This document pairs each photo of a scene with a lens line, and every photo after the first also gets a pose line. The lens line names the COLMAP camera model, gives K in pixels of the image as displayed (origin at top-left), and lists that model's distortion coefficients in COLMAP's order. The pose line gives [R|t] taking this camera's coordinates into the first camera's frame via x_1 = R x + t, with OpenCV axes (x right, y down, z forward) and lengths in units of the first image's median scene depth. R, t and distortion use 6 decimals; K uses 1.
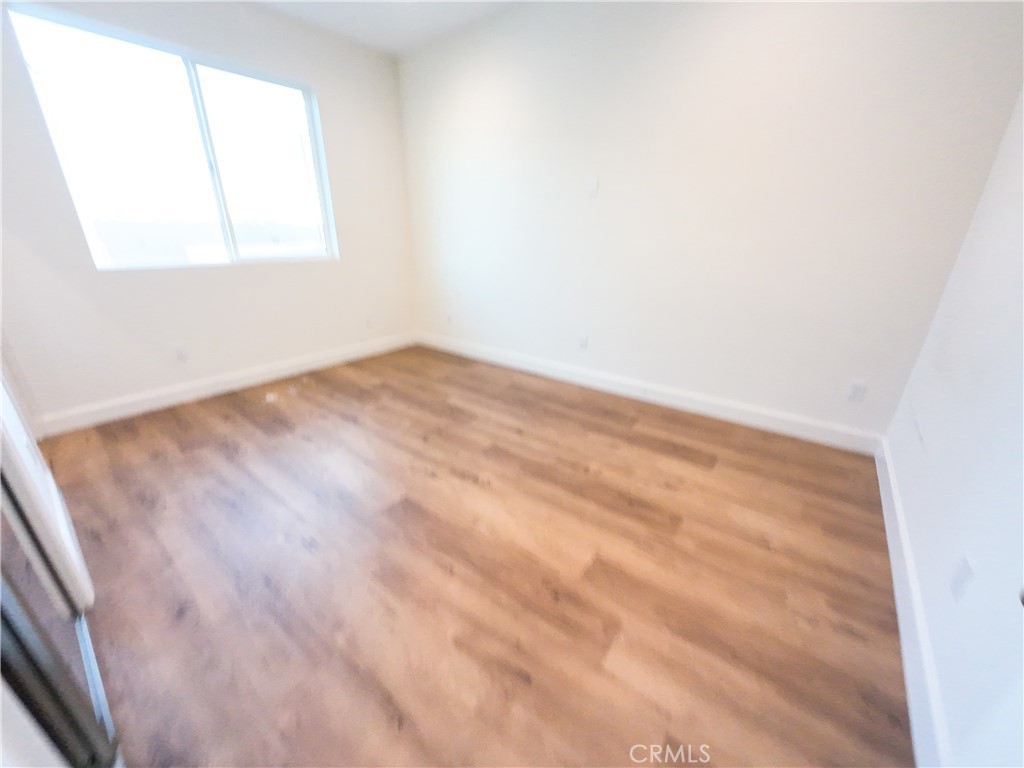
lens RADIAL K [[395.4, 0, 509.6], [0, 395.4, 380.7], [0, 0, 1]] dist [-0.002543, -0.000108]
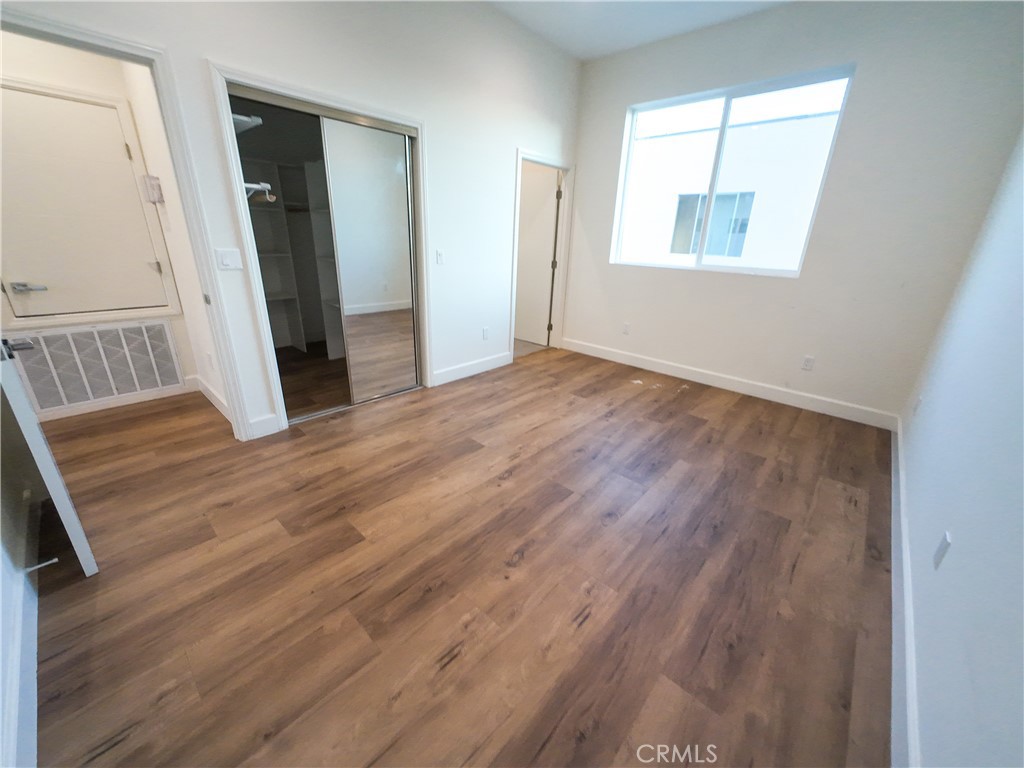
lens RADIAL K [[395.4, 0, 509.6], [0, 395.4, 380.7], [0, 0, 1]] dist [-0.002543, -0.000108]
pose [[-0.065284, 0.338069, -0.938854, 0.793709], [-0.379977, 0.861557, 0.336657, -0.321680], [0.922689, 0.378721, 0.072212, 0.851679]]
